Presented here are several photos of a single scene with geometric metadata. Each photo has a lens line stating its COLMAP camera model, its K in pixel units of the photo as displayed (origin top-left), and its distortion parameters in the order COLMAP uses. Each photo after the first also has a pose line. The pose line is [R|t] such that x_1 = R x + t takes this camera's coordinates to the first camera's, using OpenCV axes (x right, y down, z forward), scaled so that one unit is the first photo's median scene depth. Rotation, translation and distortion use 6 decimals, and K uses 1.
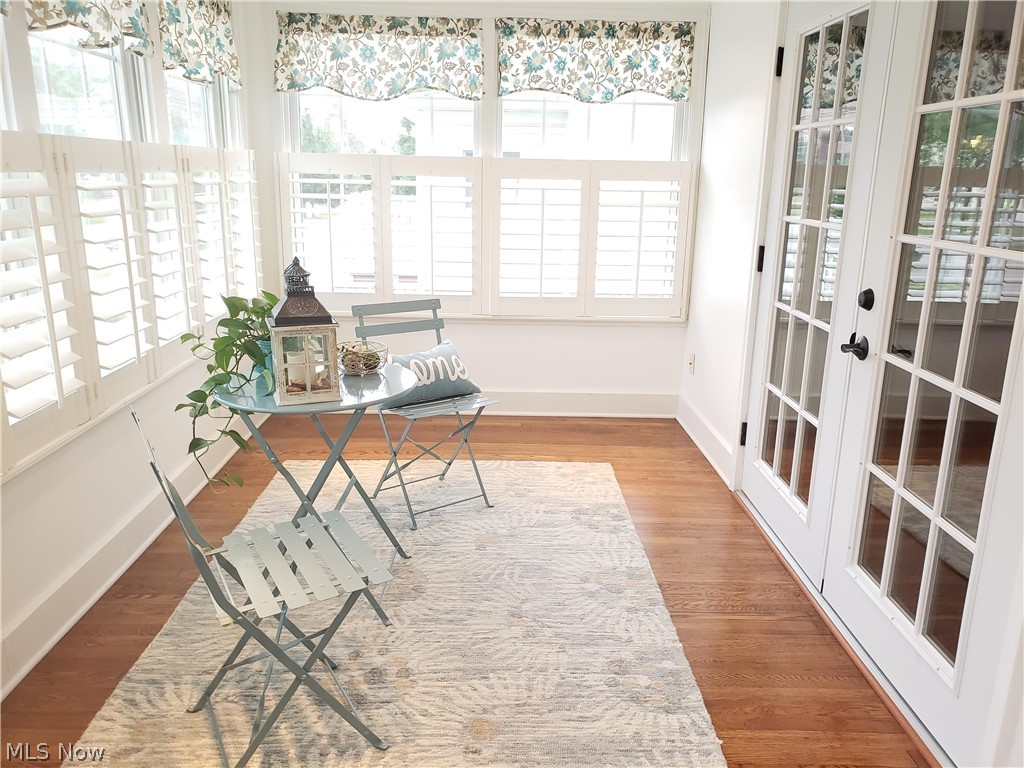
lens RADIAL K [[795.0, 0, 510.8], [0, 795.0, 385.2], [0, 0, 1]] dist [0.121129, -0.138846]
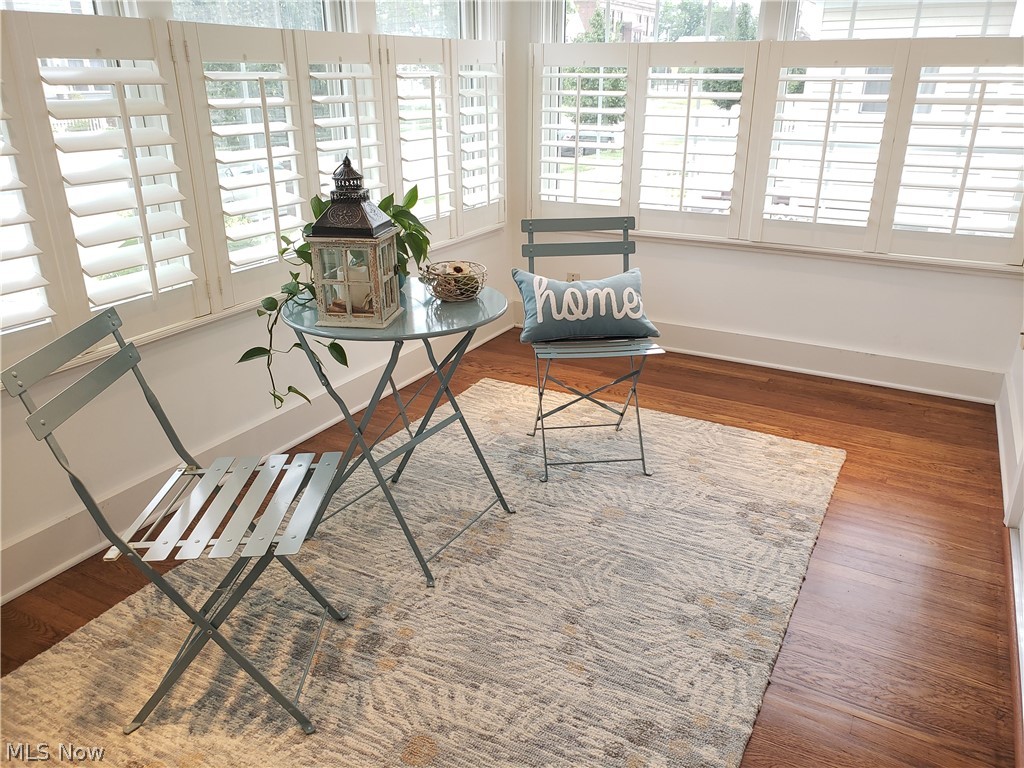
lens RADIAL K [[797.7, 0, 513.2], [0, 797.7, 380.3], [0, 0, 1]] dist [0.096870, -0.136117]
pose [[0.876885, 0.161221, -0.452859, 0.216333], [-0.114265, 0.984986, 0.129406, -0.037316], [0.466923, -0.061728, 0.882141, 0.206939]]
